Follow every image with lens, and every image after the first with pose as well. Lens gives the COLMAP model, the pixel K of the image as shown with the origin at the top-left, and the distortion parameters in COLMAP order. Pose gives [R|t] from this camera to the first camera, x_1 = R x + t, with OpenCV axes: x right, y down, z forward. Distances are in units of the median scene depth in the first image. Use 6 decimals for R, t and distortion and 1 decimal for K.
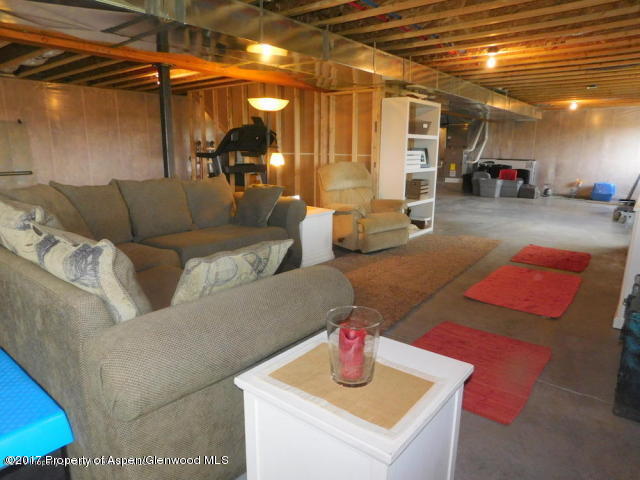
lens RADIAL K [[422.1, 0, 320.0], [0, 422.1, 240.0], [0, 0, 1]] dist [-0.071027, 0.057243]
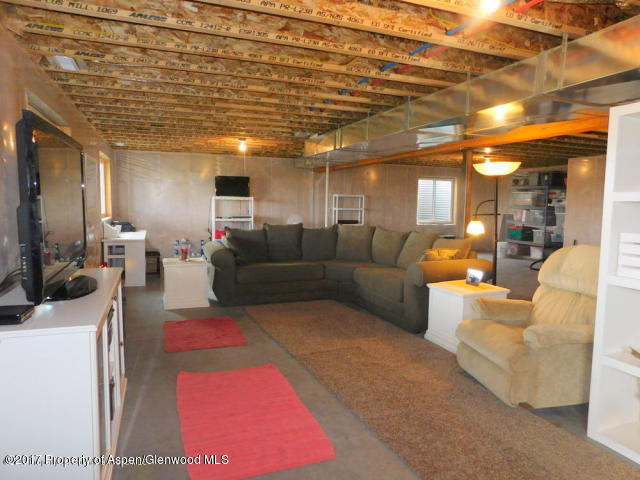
lens RADIAL K [[422.1, 0, 320.0], [0, 422.1, 240.0], [0, 0, 1]] dist [-0.071027, 0.057243]
pose [[-0.498538, 0.064451, -0.864469, 0.465260], [-0.204222, 0.960431, 0.189380, -0.145674], [0.842469, 0.270957, -0.465649, 0.619231]]
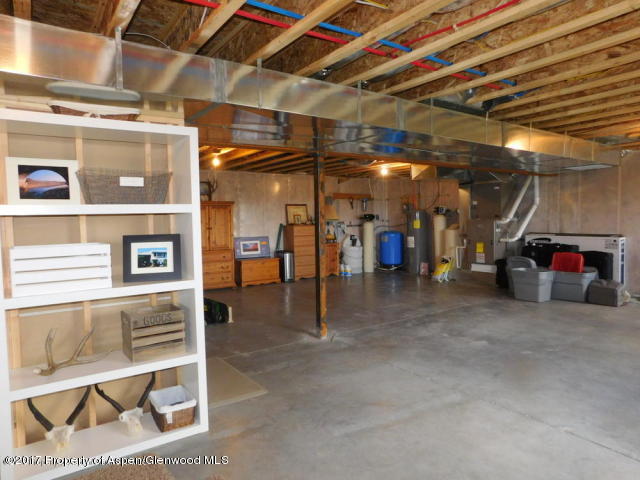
lens RADIAL K [[422.1, 0, 320.0], [0, 422.1, 240.0], [0, 0, 1]] dist [-0.071027, 0.057243]
pose [[0.961440, -0.008314, -0.274888, 0.376064], [-0.035854, 0.987223, -0.155259, -0.114027], [0.272667, 0.159128, 0.948858, 0.476768]]
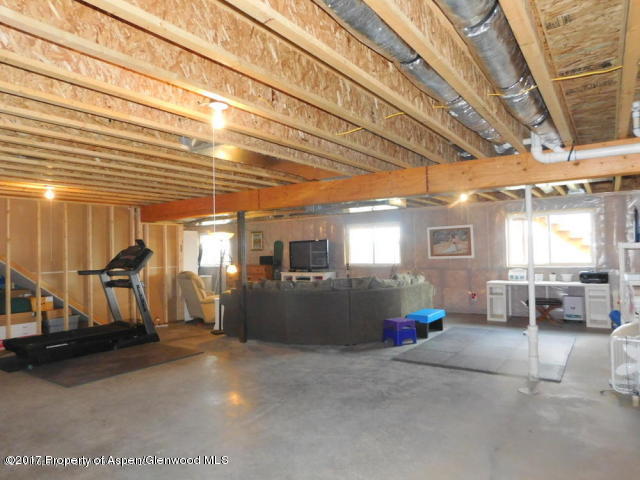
lens RADIAL K [[422.1, 0, 320.0], [0, 422.1, 240.0], [0, 0, 1]] dist [-0.071027, 0.057243]
pose [[-0.067267, 0.019634, 0.997542, -0.955917], [0.233928, 0.972248, -0.003362, -0.115273], [-0.969924, 0.233126, -0.069994, 0.399682]]
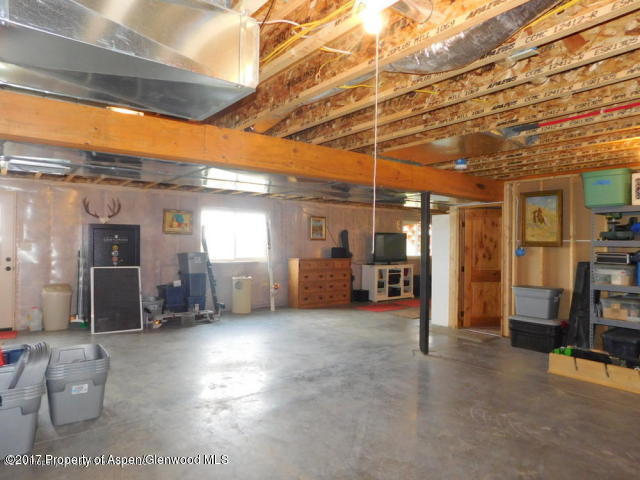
lens RADIAL K [[422.1, 0, 320.0], [0, 422.1, 240.0], [0, 0, 1]] dist [-0.071027, 0.057243]
pose [[-0.974122, -0.014568, 0.225555, 0.235174], [0.031018, 0.979863, 0.197249, -0.365324], [-0.223886, 0.199141, -0.954053, 1.617444]]
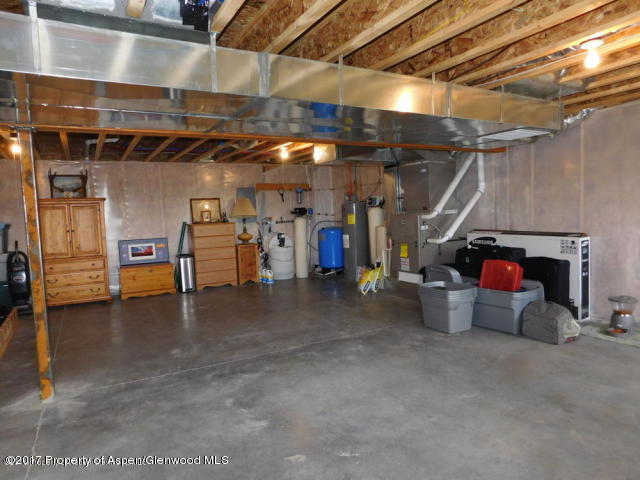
lens RADIAL K [[422.1, 0, 320.0], [0, 422.1, 240.0], [0, 0, 1]] dist [-0.071027, 0.057243]
pose [[0.930884, -0.015026, -0.365005, 0.588132], [-0.034950, 0.990907, -0.129927, -0.175449], [0.363639, 0.133704, 0.921895, 0.753633]]
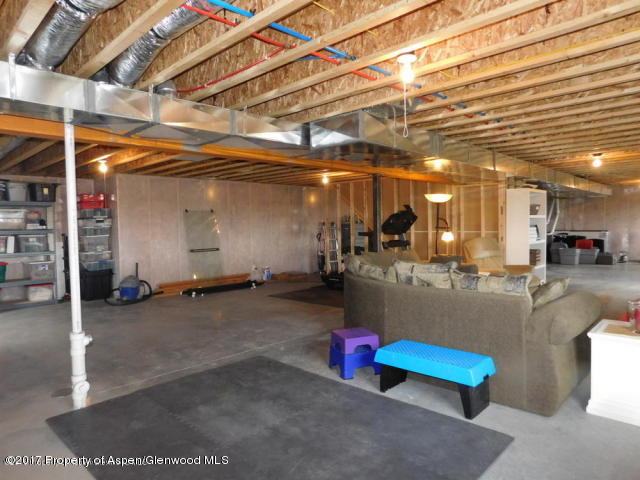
lens RADIAL K [[422.1, 0, 320.0], [0, 422.1, 240.0], [0, 0, 1]] dist [-0.071027, 0.057243]
pose [[0.996109, -0.020628, -0.085687, -0.217887], [0.005227, 0.984340, -0.176202, 0.033226], [0.087980, 0.175069, 0.980617, -0.212864]]
